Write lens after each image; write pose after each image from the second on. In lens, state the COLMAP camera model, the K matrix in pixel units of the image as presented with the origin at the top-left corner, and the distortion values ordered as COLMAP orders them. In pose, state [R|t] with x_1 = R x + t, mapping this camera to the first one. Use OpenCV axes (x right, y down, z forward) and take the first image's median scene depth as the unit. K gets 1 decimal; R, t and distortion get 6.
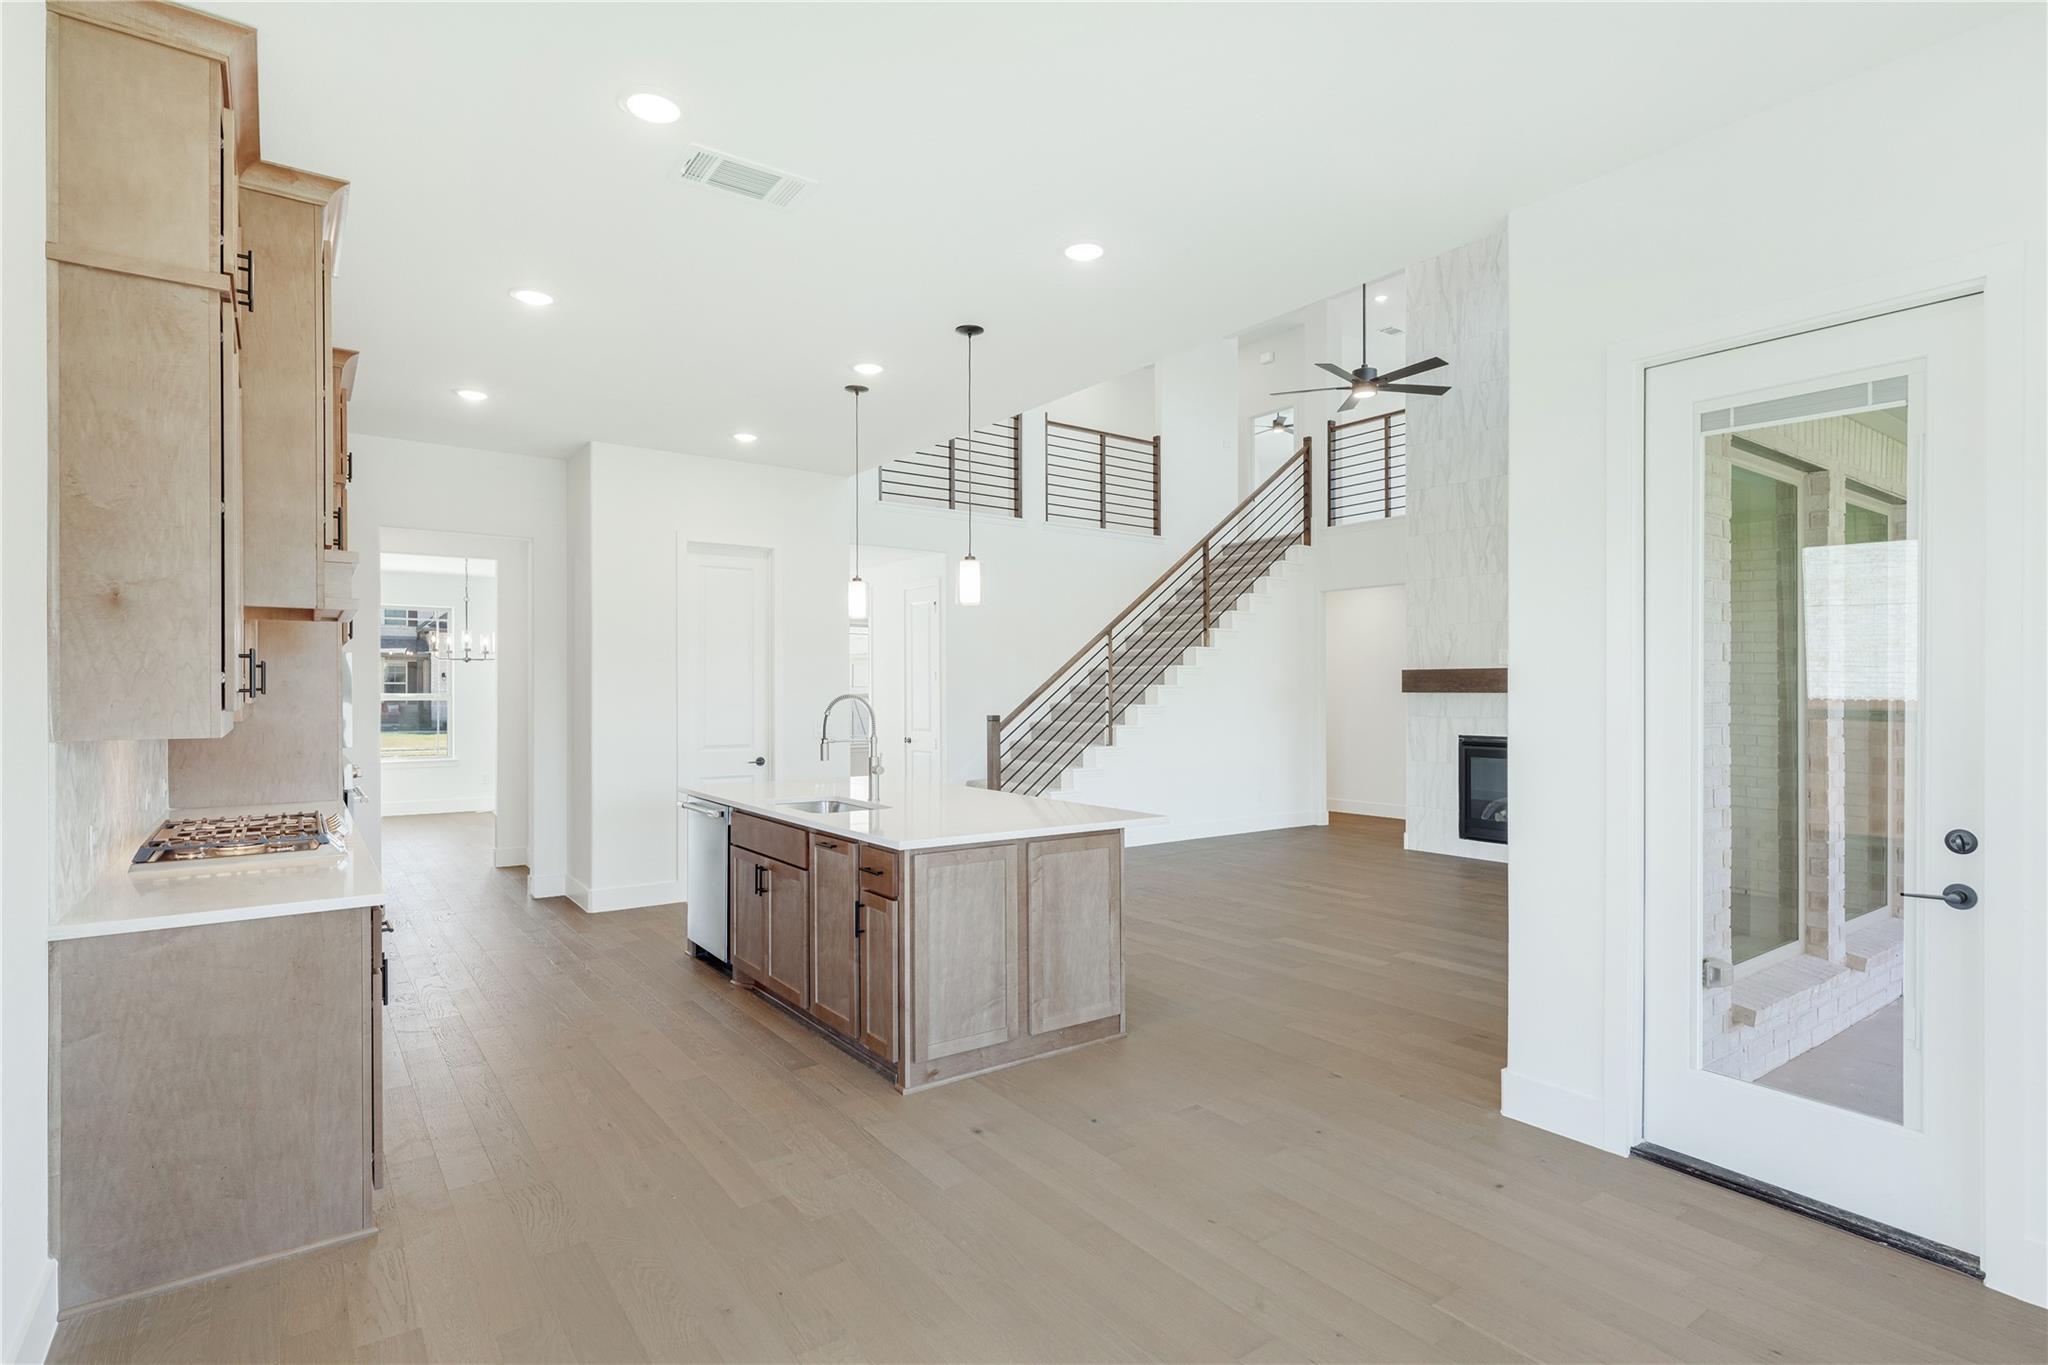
lens RADIAL K [[1015.3, 0, 1024.9], [0, 1015.3, 686.2], [0, 0, 1]] dist [0.013212, 0.000613]
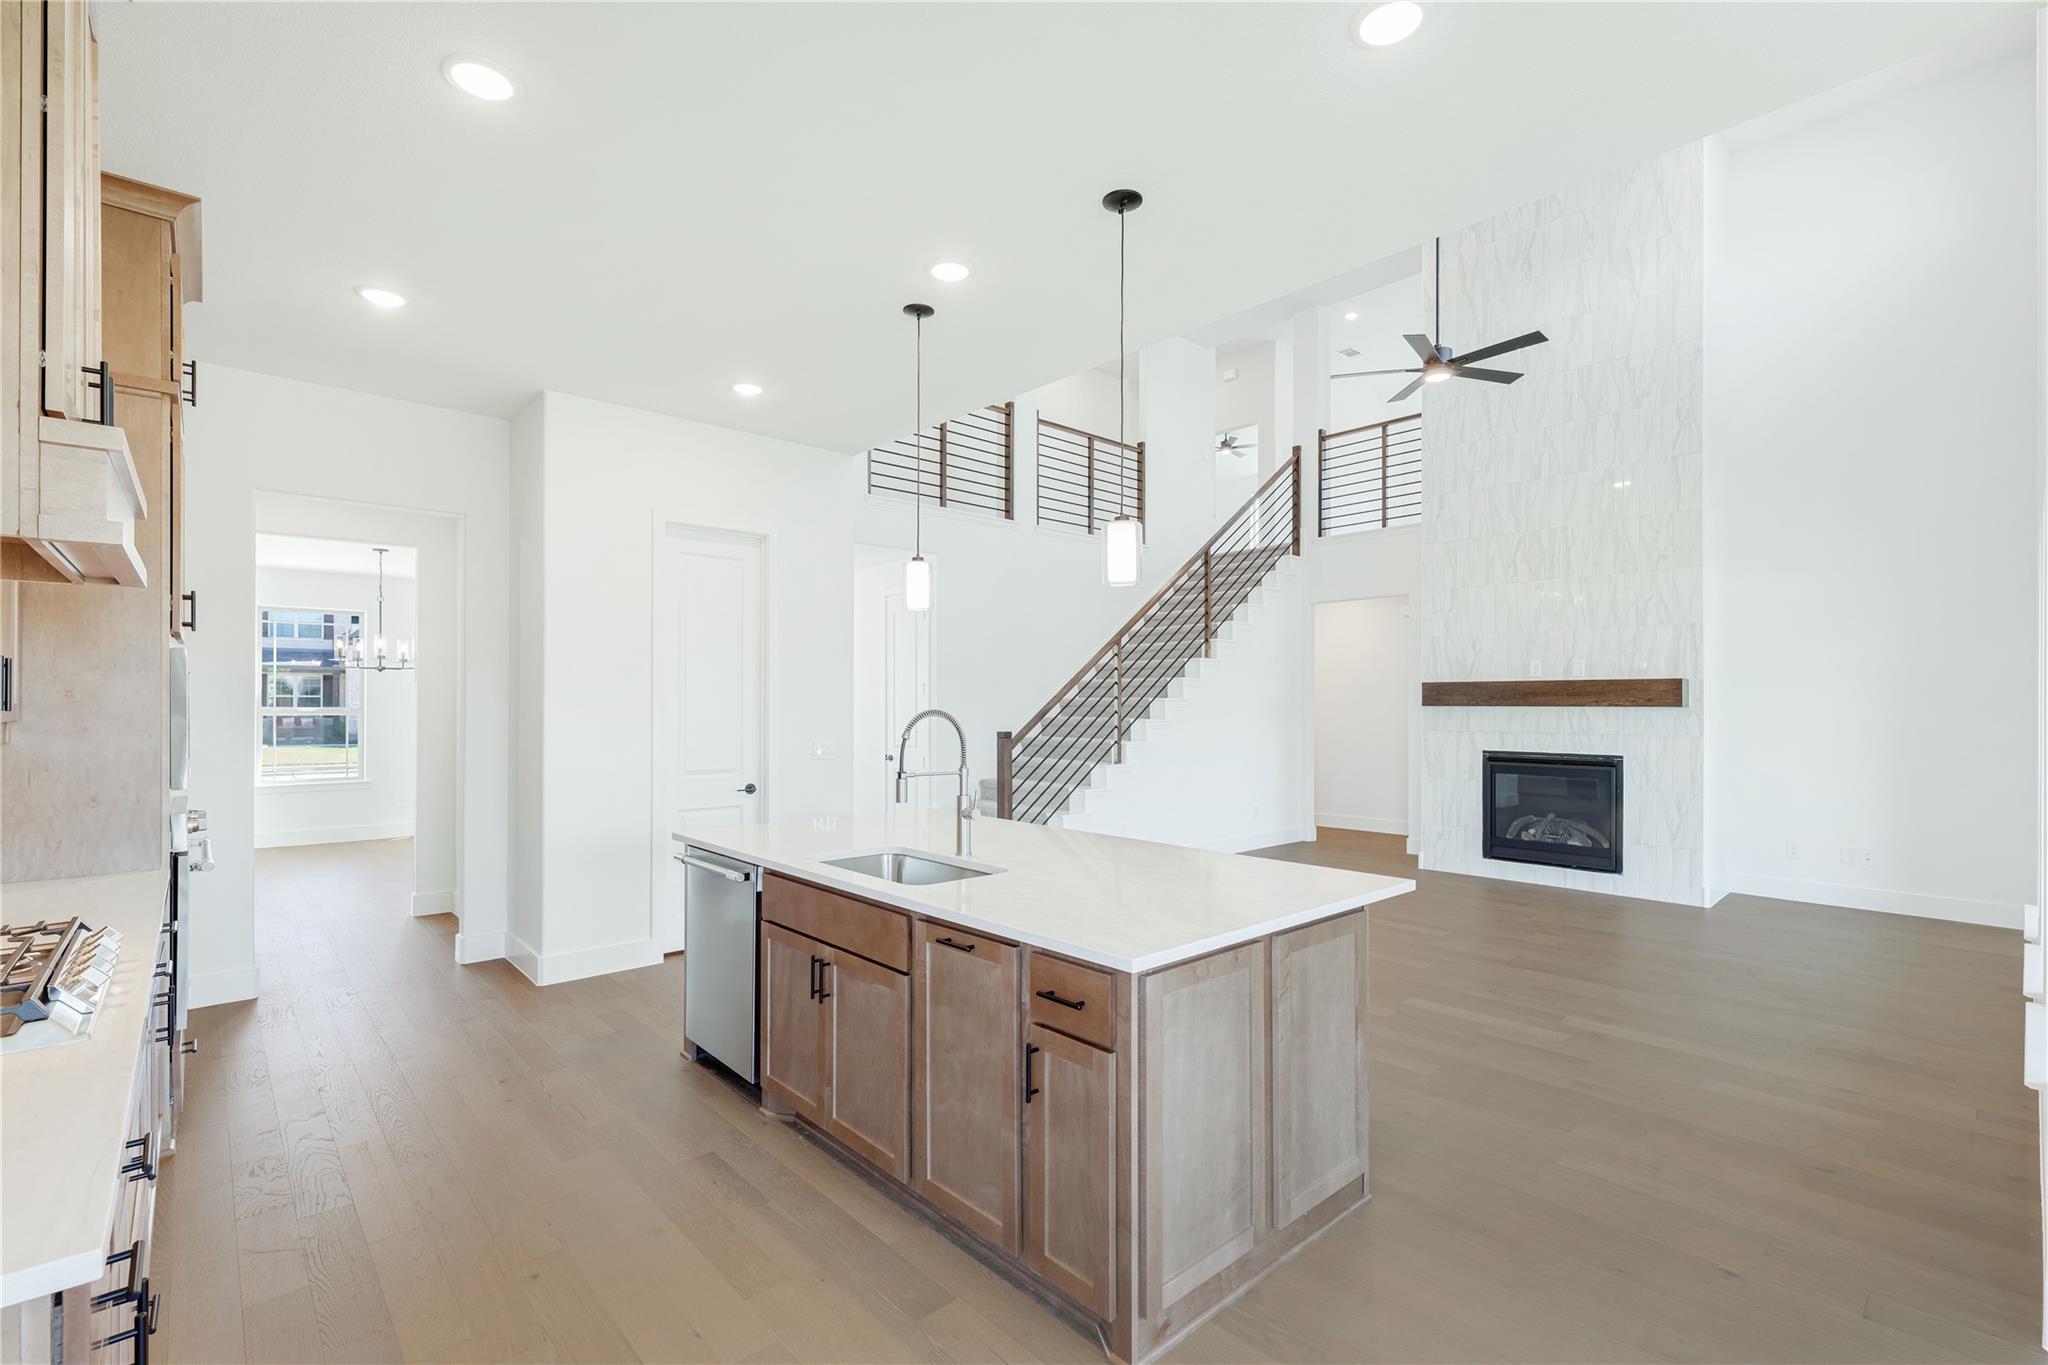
lens RADIAL K [[921.8, 0, 1030.8], [0, 921.8, 693.2], [0, 0, 1]] dist [0.003714, -0.000242]
pose [[0.994168, 0.001070, 0.107834, -0.112762], [-0.000305, 0.999975, -0.007106, 0.000413], [-0.107839, 0.007031, 0.994144, 0.219309]]
